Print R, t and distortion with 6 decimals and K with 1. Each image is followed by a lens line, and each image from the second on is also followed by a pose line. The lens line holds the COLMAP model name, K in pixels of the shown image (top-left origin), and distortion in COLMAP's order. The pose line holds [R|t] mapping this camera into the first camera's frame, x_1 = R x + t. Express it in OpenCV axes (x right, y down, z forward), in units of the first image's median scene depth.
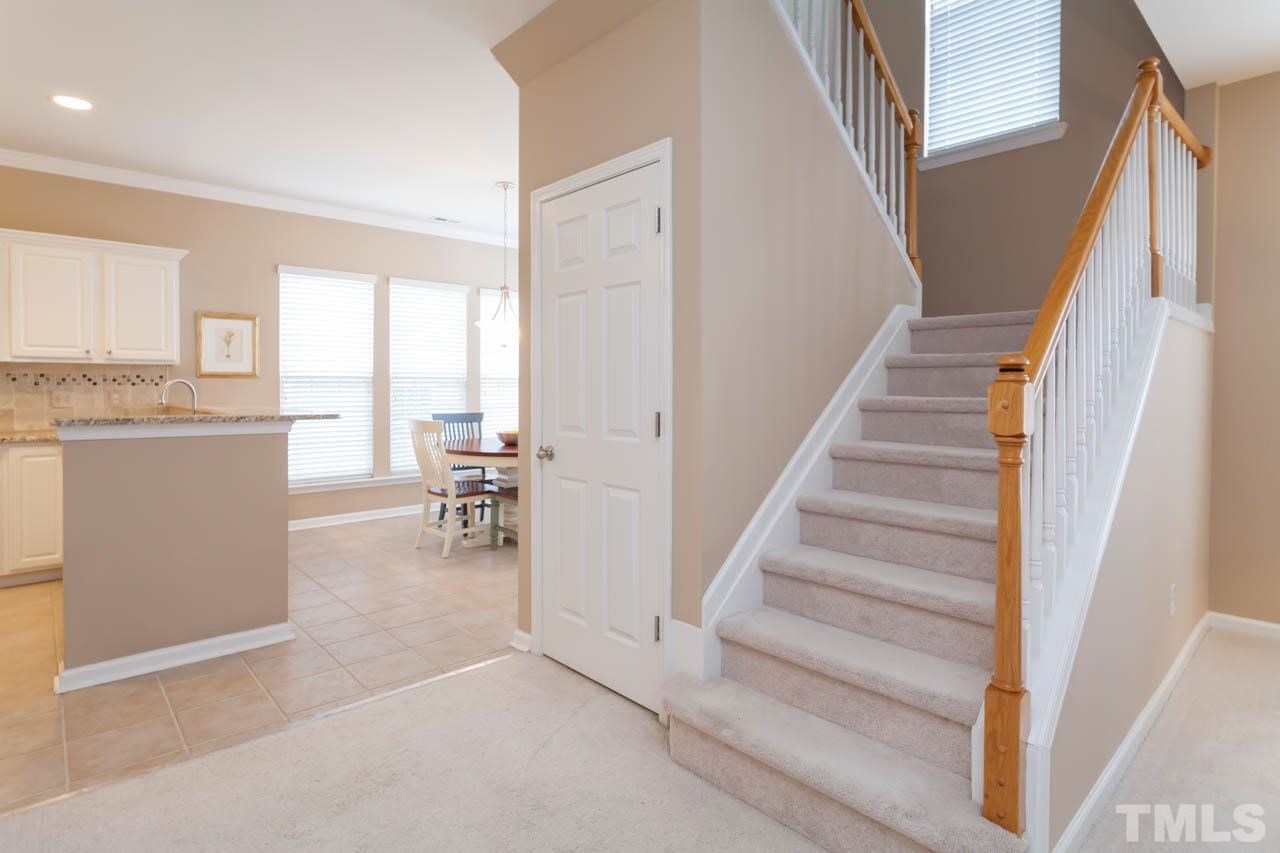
lens RADIAL K [[631.1, 0, 624.2], [0, 631.1, 383.3], [0, 0, 1]] dist [0.002026, -0.000499]
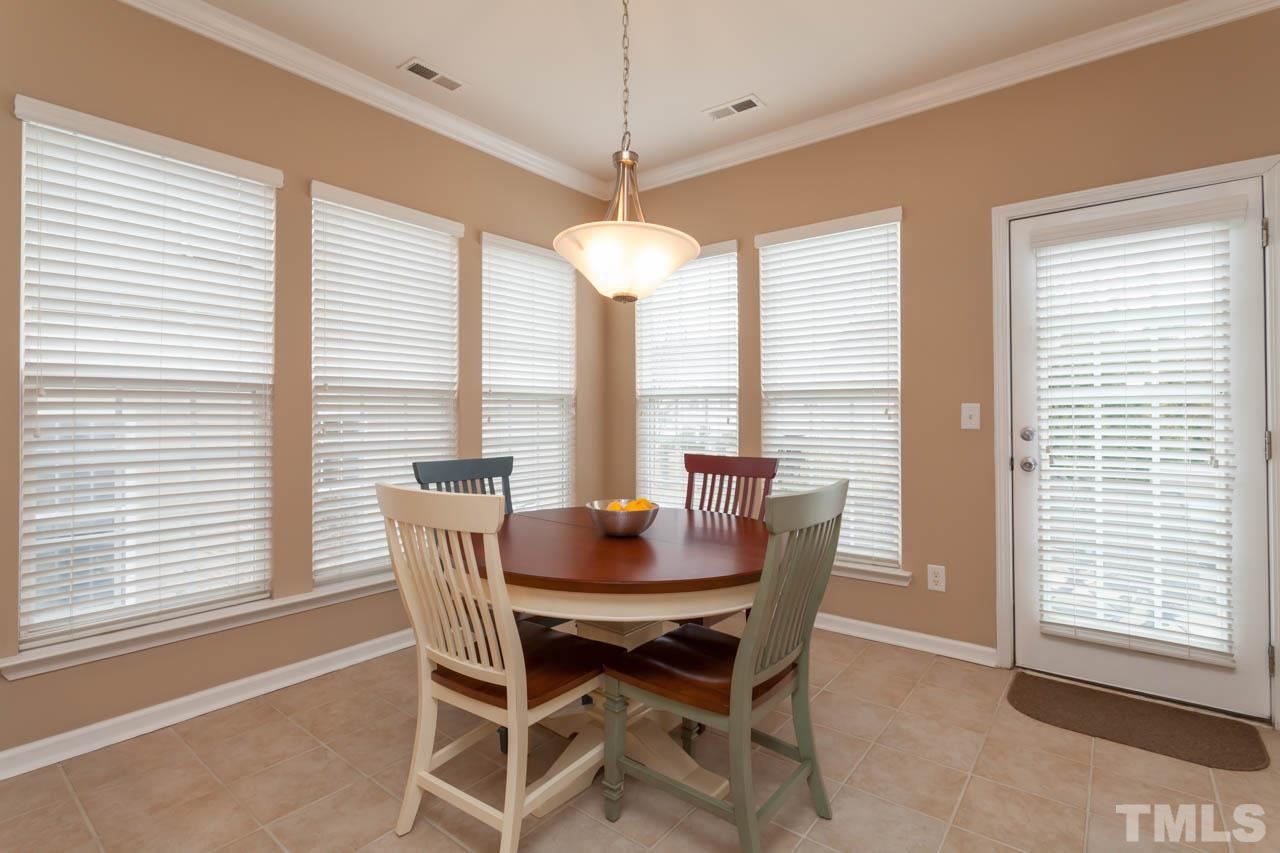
lens RADIAL K [[631.1, 0, 655.0], [0, 631.1, 409.0], [0, 0, 1]] dist [0.002026, -0.000499]
pose [[0.985838, -0.001512, 0.167696, -0.247673], [0.002250, 0.999989, -0.004215, 0.013153], [-0.167688, 0.004532, 0.985830, 0.613938]]
